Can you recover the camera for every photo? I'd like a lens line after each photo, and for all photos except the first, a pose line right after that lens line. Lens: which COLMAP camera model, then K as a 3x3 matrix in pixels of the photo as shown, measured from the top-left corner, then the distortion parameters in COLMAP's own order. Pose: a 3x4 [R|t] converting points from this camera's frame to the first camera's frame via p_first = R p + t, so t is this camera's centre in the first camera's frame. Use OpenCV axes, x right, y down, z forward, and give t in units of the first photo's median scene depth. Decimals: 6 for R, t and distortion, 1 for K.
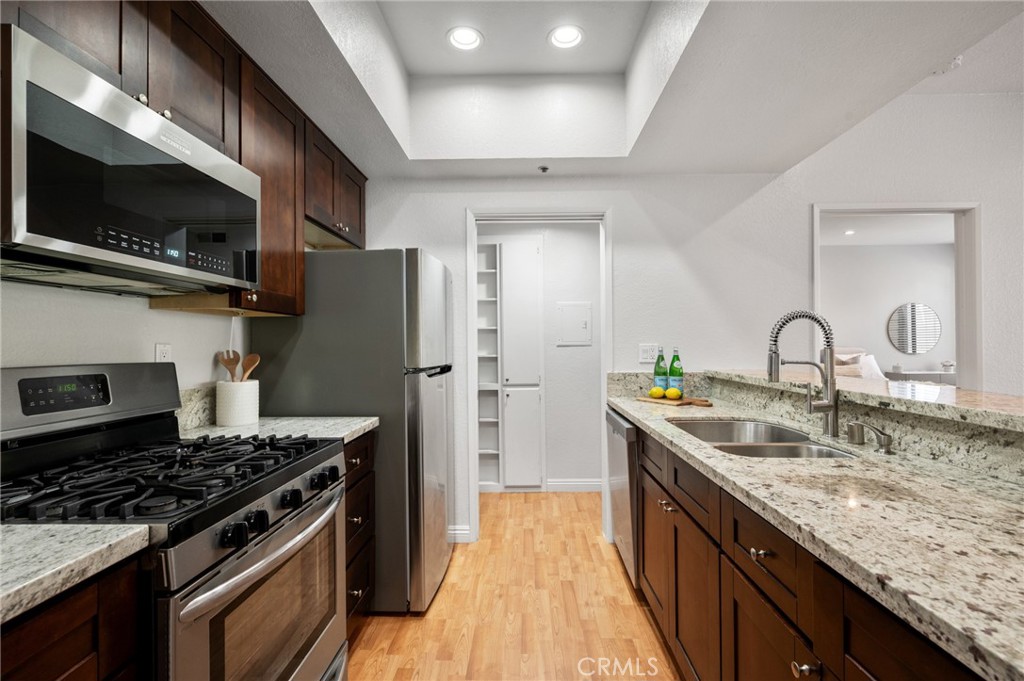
lens RADIAL K [[459.3, 0, 512.0], [0, 459.3, 340.5], [0, 0, 1]] dist [0.000145, 0.000478]
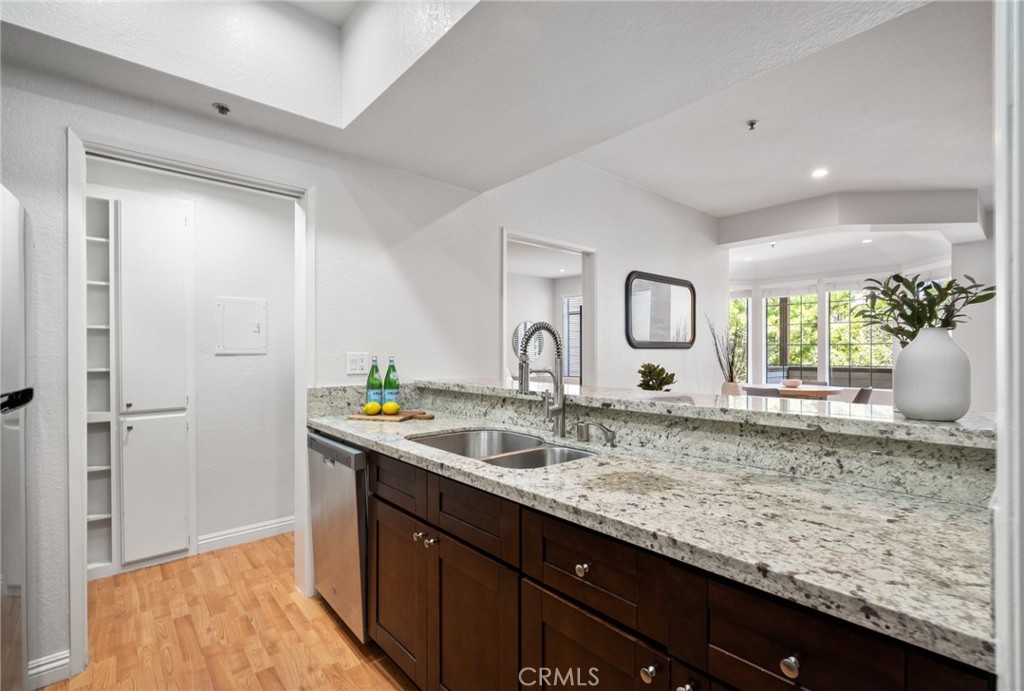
lens RADIAL K [[471.7, 0, 513.7], [0, 471.7, 350.4], [0, 0, 1]] dist [-0.000833, 0.000164]
pose [[0.725738, 0.007512, 0.687930, -0.175201], [-0.009357, 0.999956, -0.001049, 0.001722], [-0.687907, -0.005676, 0.725777, 0.250592]]
